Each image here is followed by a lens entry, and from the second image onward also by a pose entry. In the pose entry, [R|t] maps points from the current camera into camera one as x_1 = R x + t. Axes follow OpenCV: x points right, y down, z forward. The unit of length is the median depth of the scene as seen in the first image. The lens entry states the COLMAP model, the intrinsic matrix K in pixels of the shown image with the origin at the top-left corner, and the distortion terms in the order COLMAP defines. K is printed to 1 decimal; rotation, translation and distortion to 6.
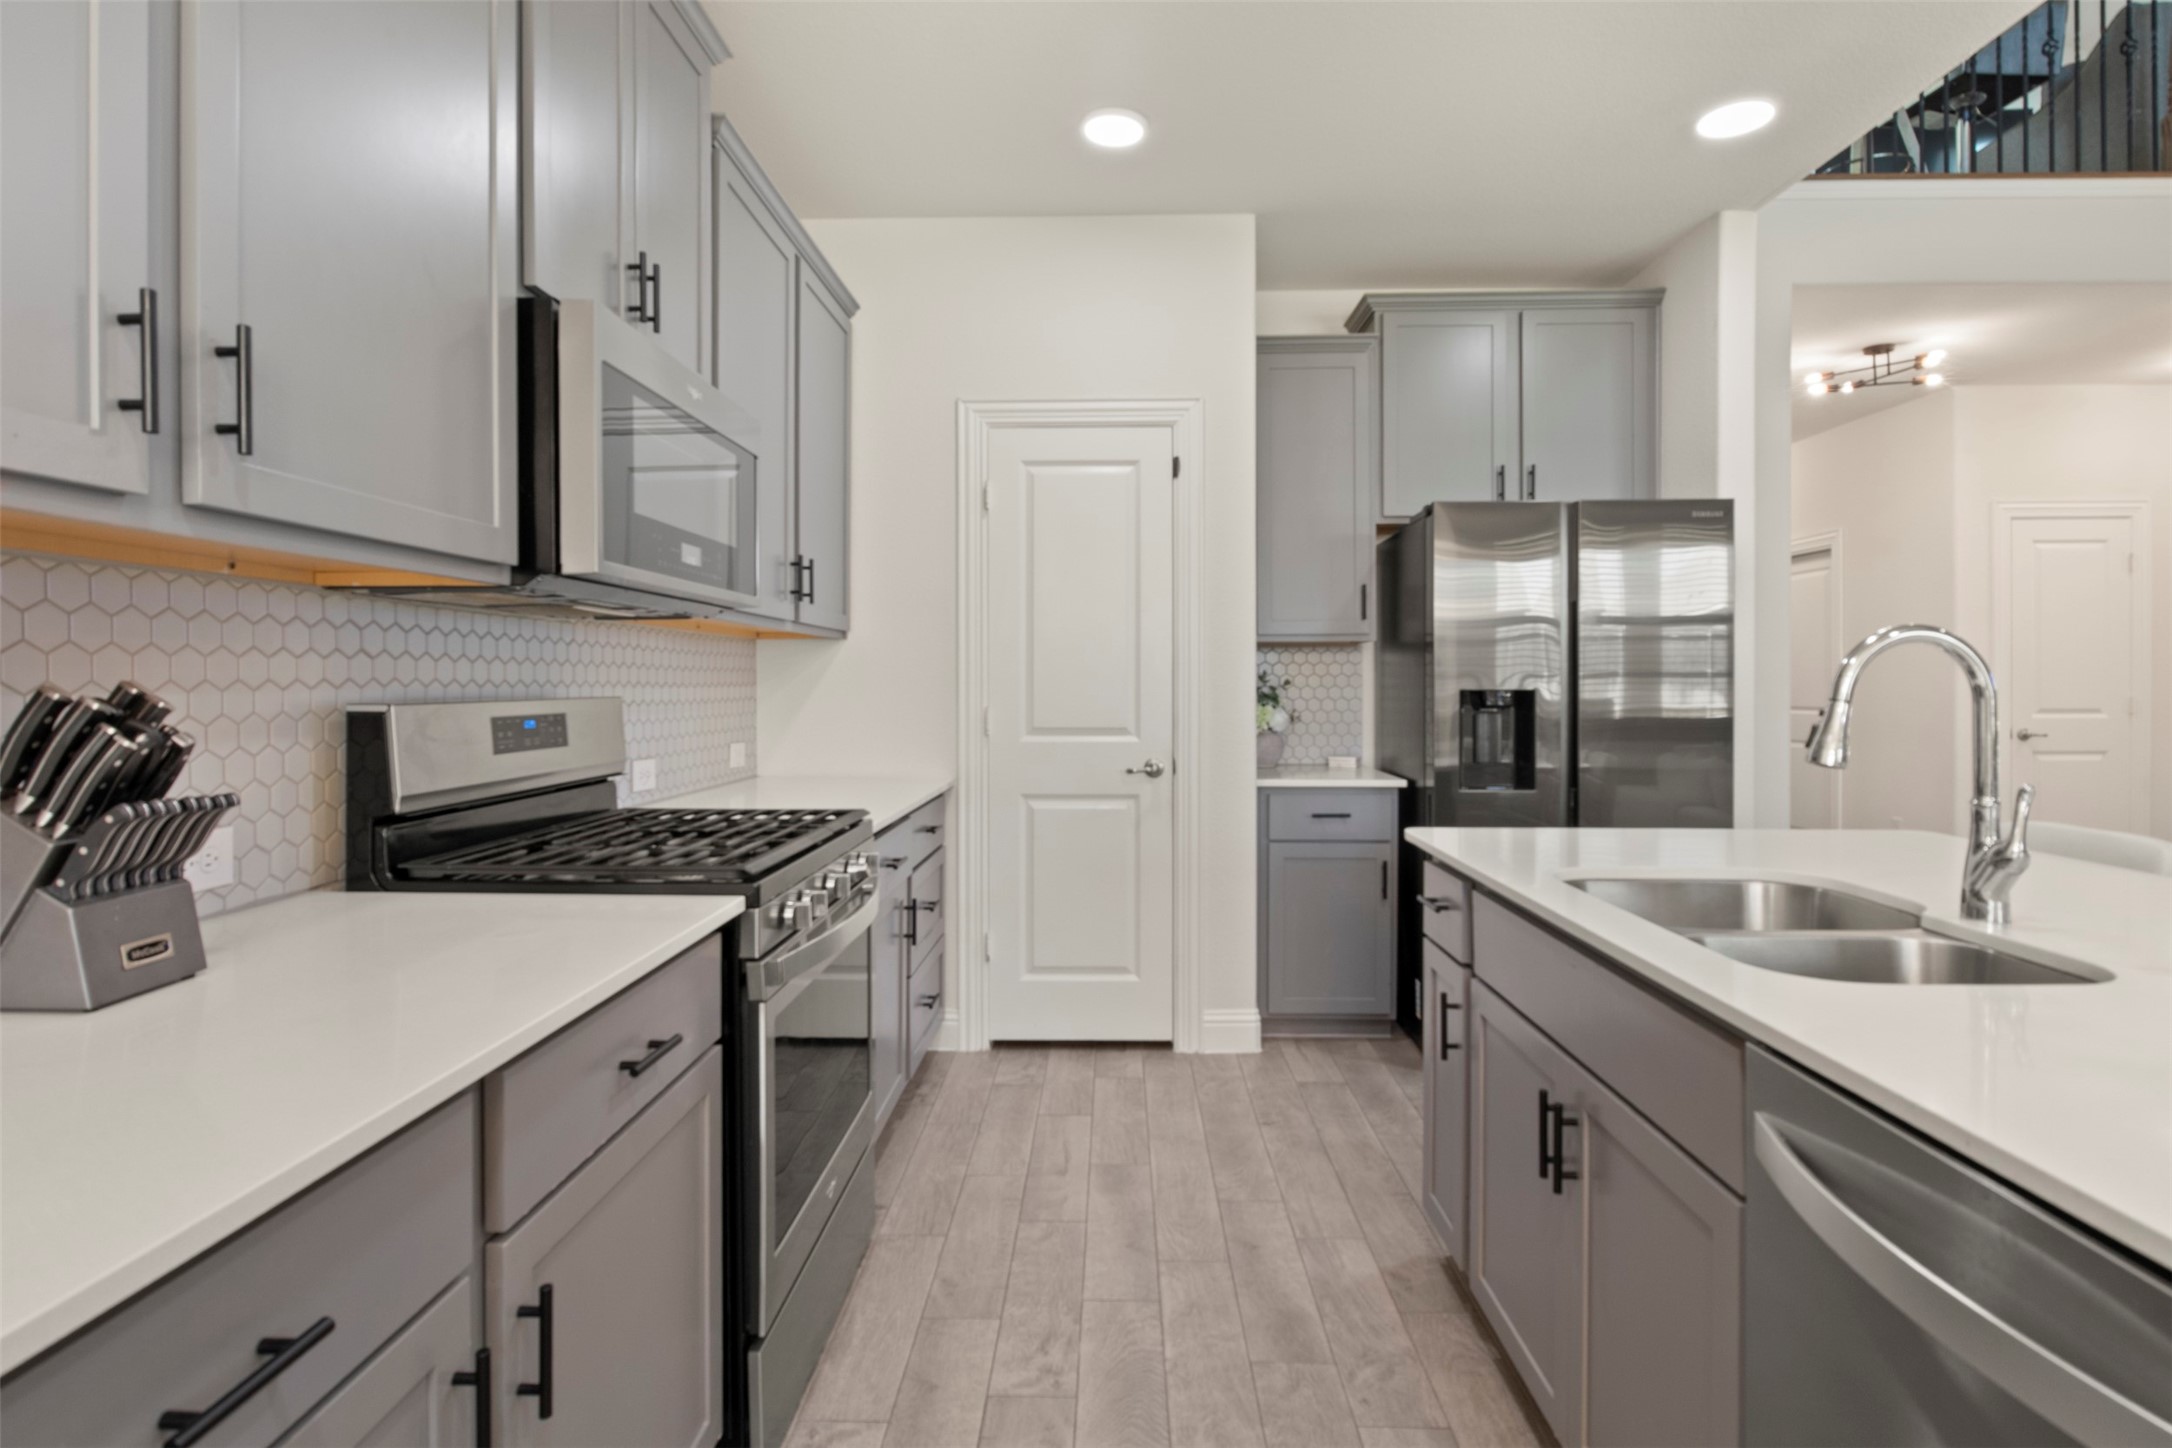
lens RADIAL K [[1082.5, 0, 1084.1], [0, 1082.5, 689.3], [0, 0, 1]] dist [-0.006034, 0.000041]
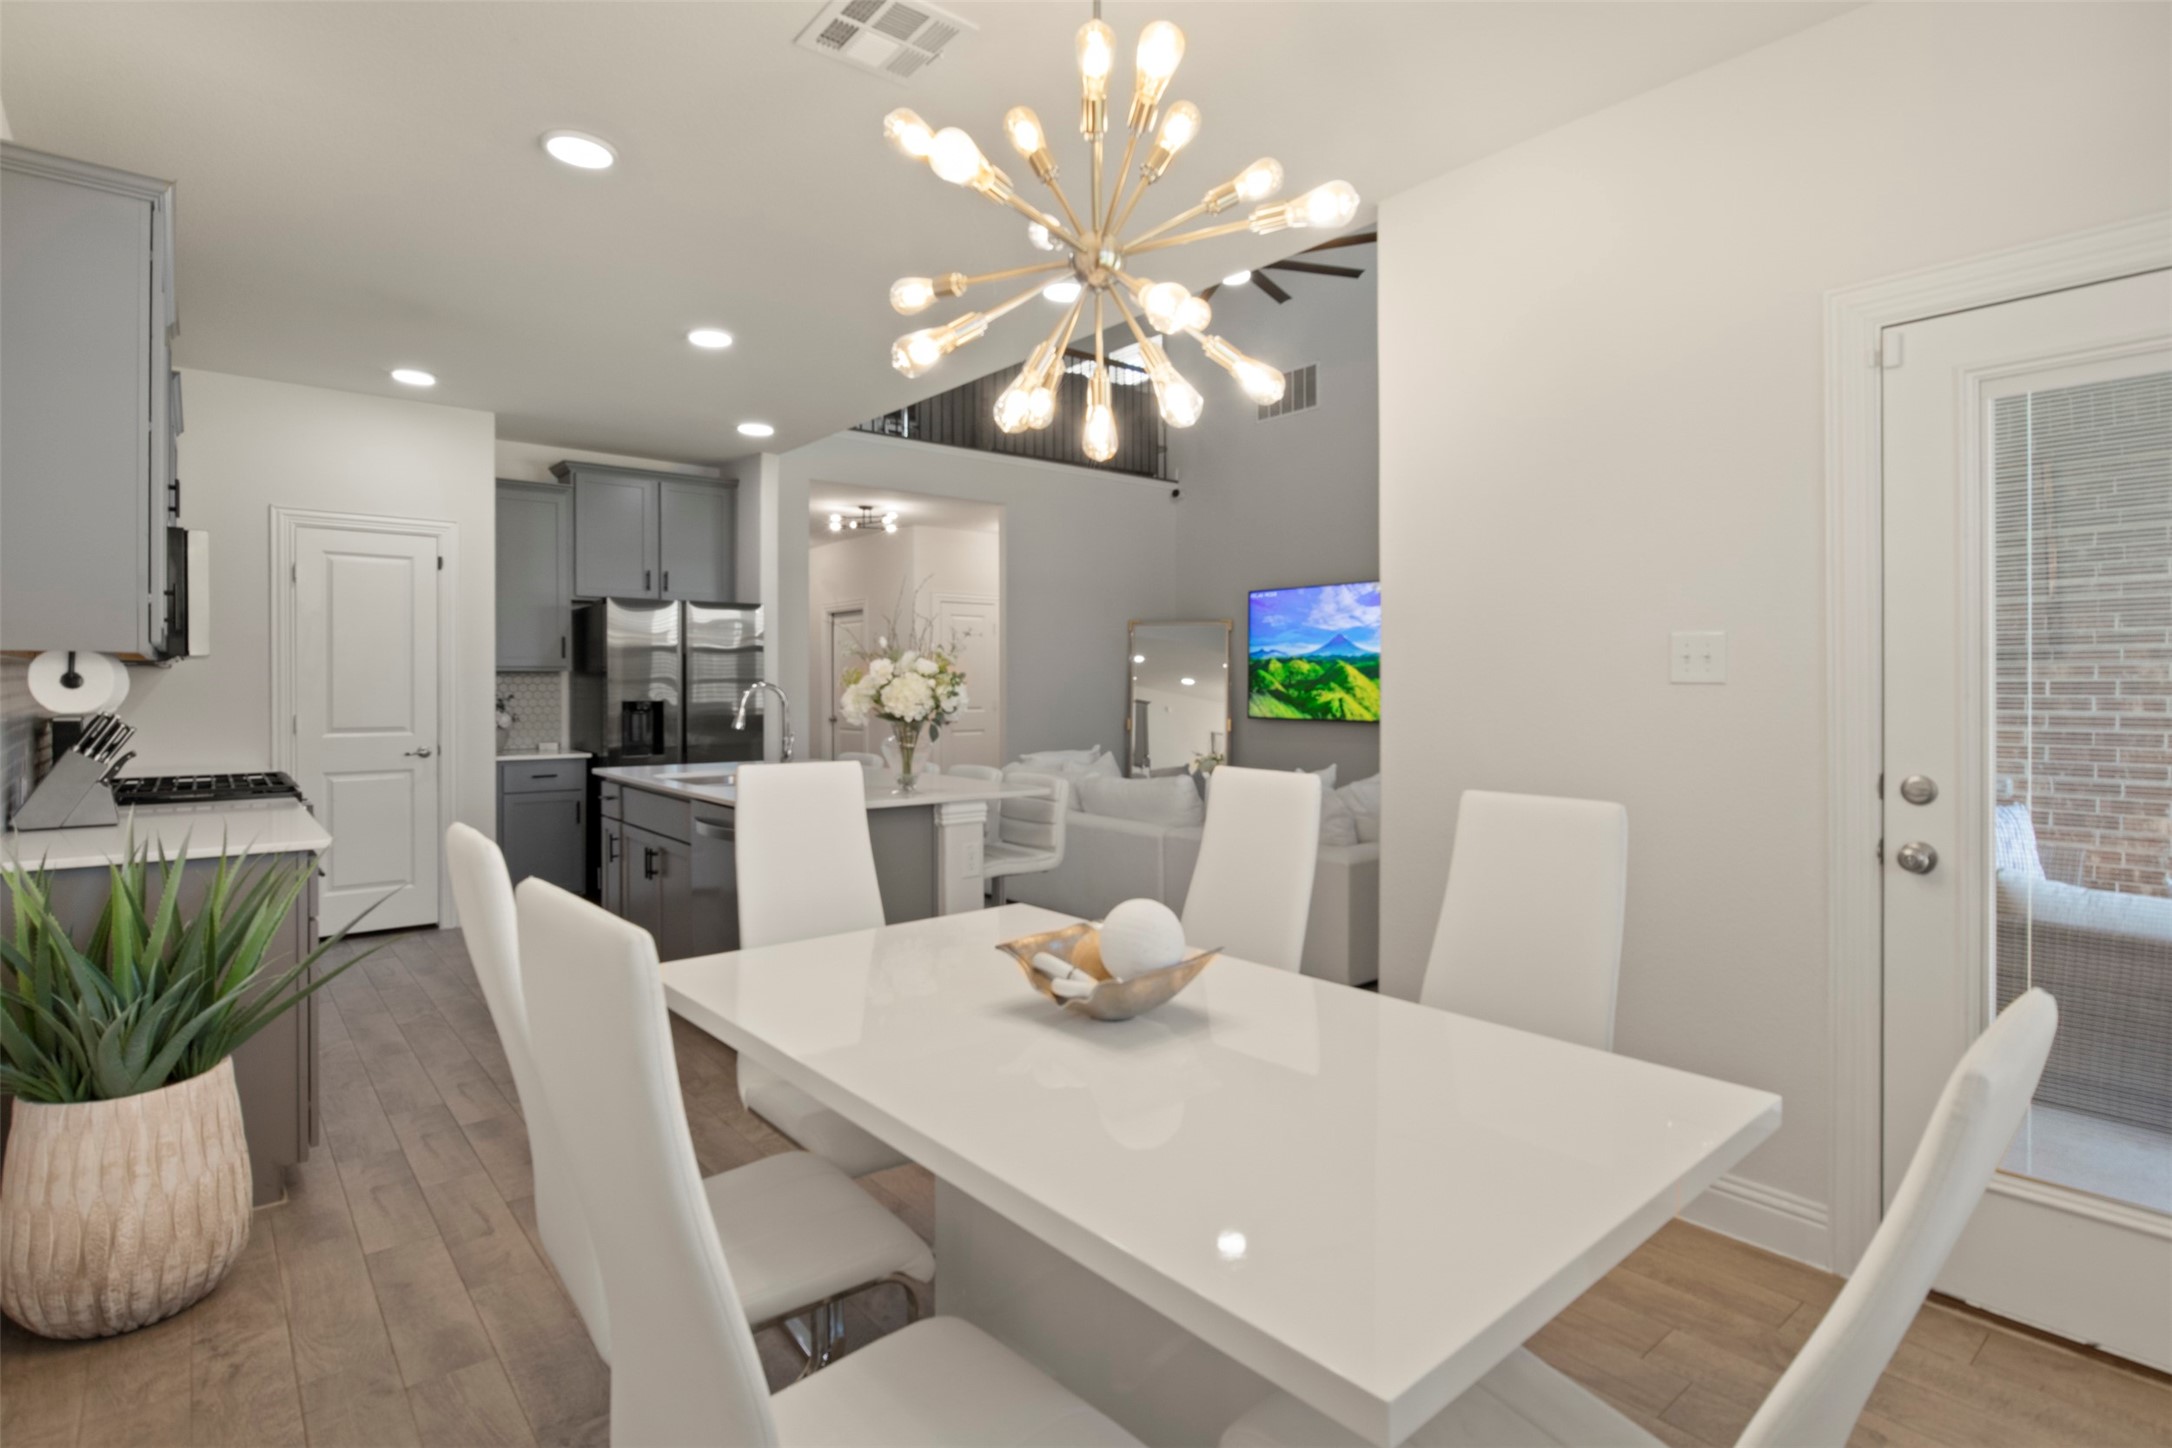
lens RADIAL K [[1088.9, 0, 1088.3], [0, 1088.9, 692.9], [0, 0, 1]] dist [-0.020262, 0.000330]
pose [[0.748444, -0.003402, 0.663189, -0.256099], [0.002378, 0.999994, 0.002445, -0.014975], [-0.663194, -0.000253, 0.748448, -0.822774]]
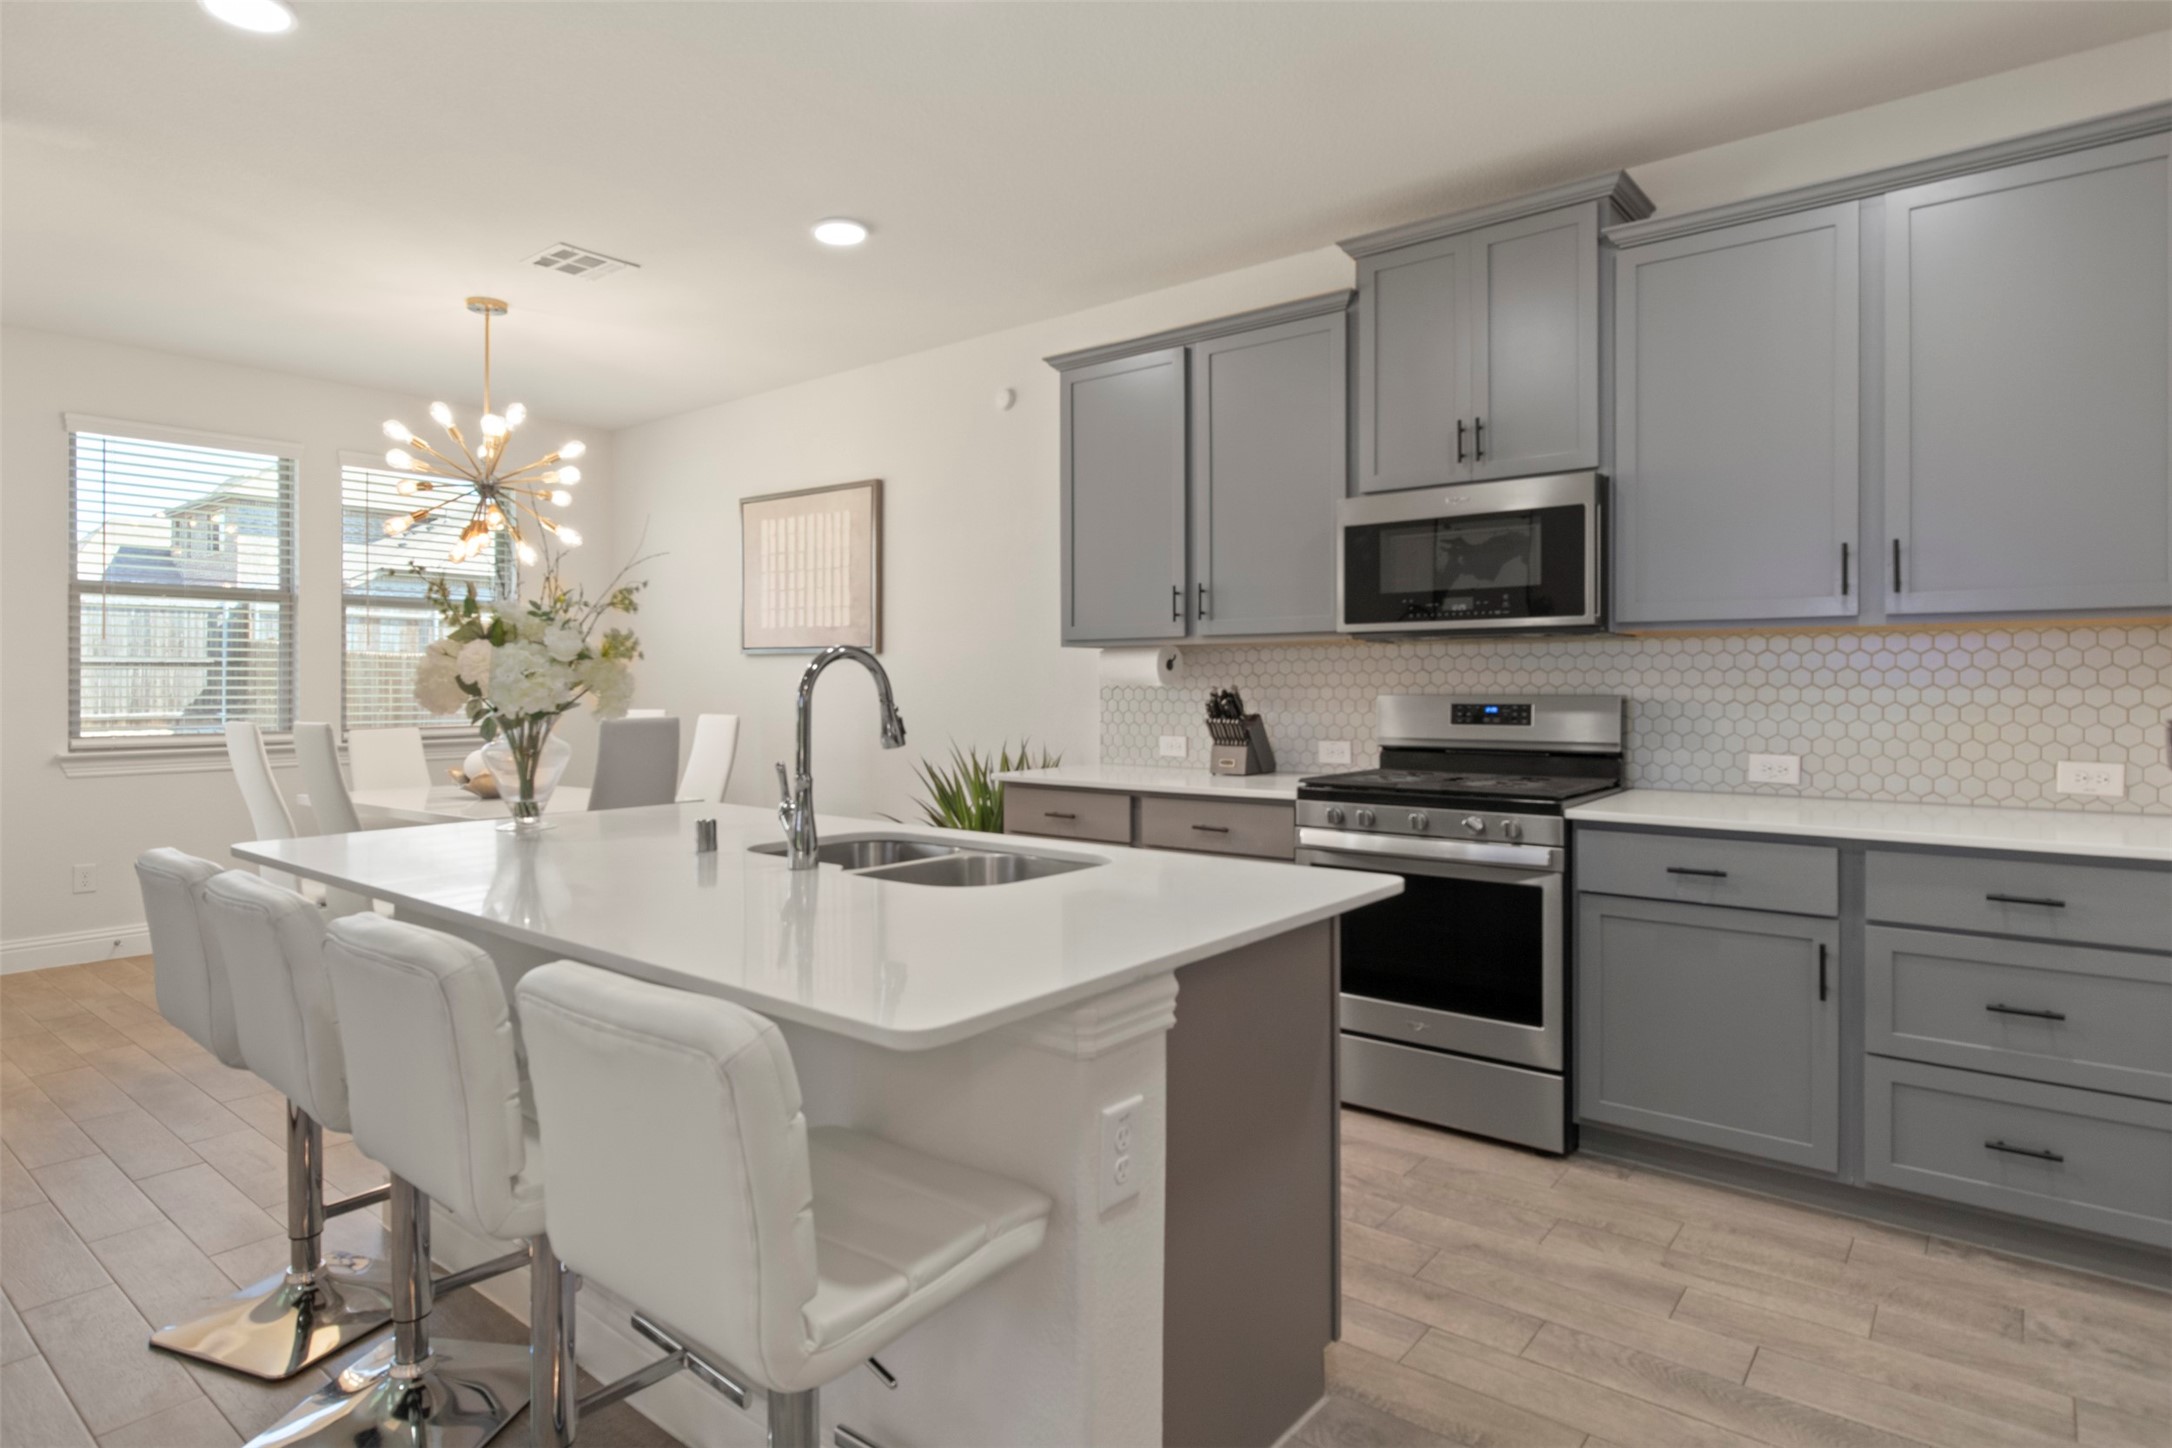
lens RADIAL K [[1168.1, 0, 1084.0], [0, 1168.1, 682.0], [0, 0, 1]] dist [-0.004312, 0.000035]
pose [[-0.598296, 0.001386, -0.801274, 0.745302], [-0.002233, 0.999992, 0.003396, -0.008721], [0.801272, 0.003821, -0.598288, 0.893555]]
